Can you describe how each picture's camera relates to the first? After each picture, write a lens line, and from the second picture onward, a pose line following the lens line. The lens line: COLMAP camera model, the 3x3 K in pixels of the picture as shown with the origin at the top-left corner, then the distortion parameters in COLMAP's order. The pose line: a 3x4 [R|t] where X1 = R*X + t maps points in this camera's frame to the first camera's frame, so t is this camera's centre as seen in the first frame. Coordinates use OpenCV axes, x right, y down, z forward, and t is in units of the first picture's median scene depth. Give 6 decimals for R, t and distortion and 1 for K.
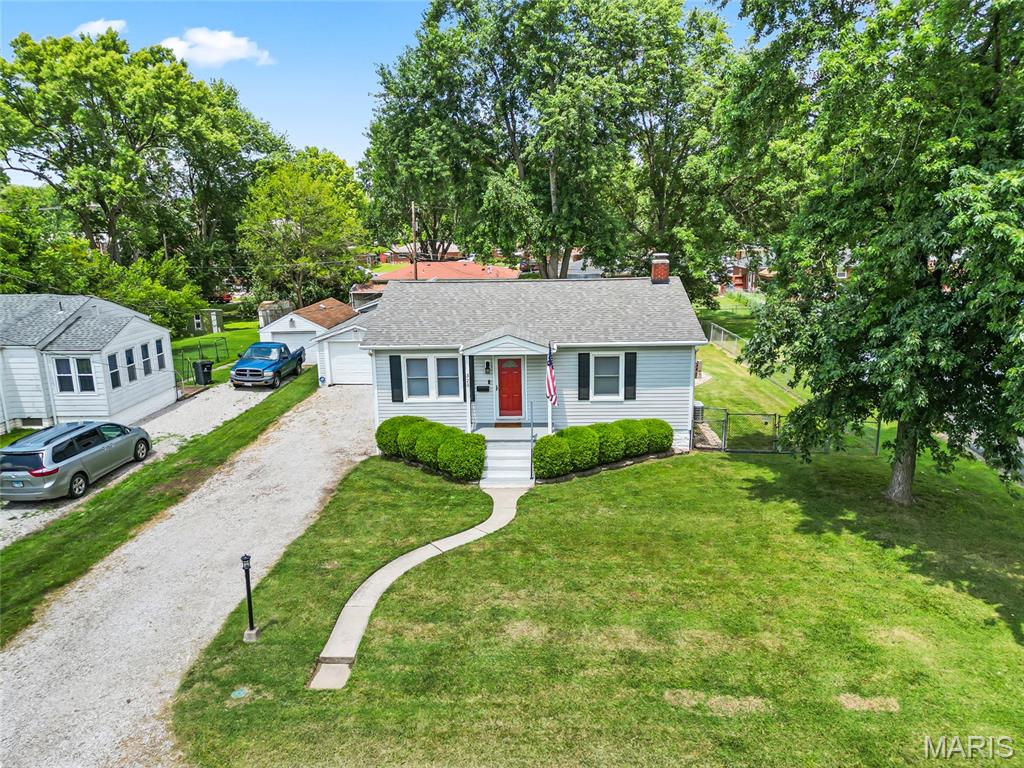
lens RADIAL K [[717.1, 0, 512.0], [0, 717.1, 384.0], [0, 0, 1]] dist [0.084202, -0.088622]
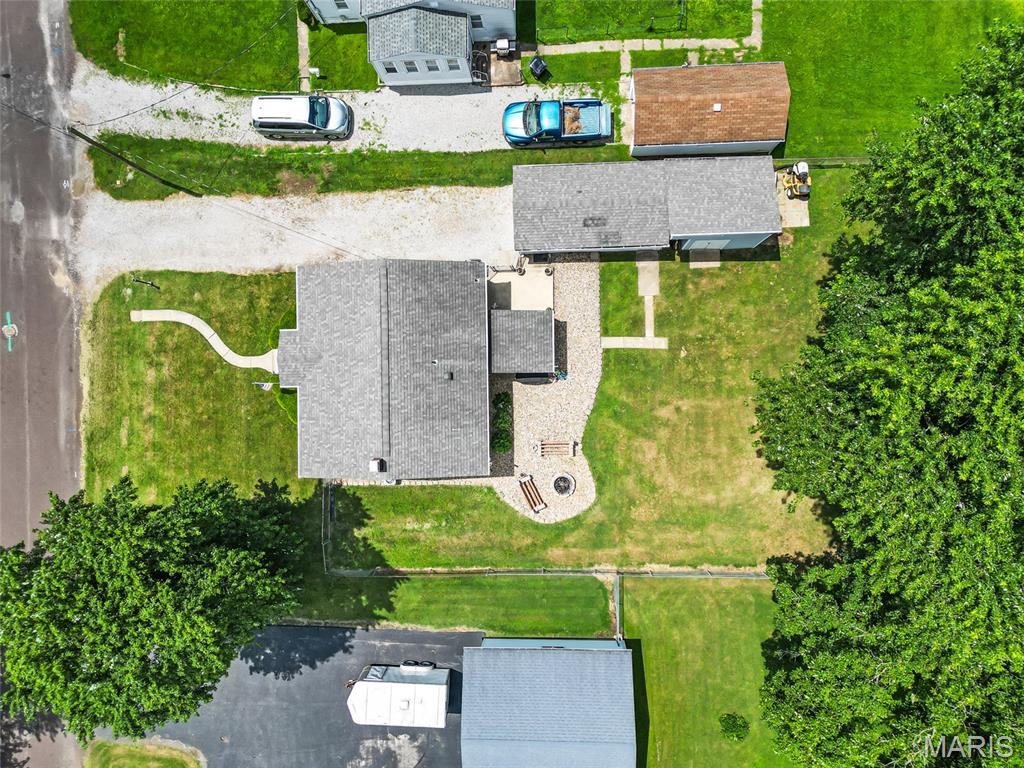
lens RADIAL K [[717.1, 0, 512.0], [0, 717.1, 384.0], [0, 0, 1]] dist [0.084202, -0.088622]
pose [[0.054252, 0.998509, 0.005998, 0.079033], [-0.155887, 0.002536, 0.987772, -1.951414], [0.986284, -0.054523, 0.155792, 1.358555]]
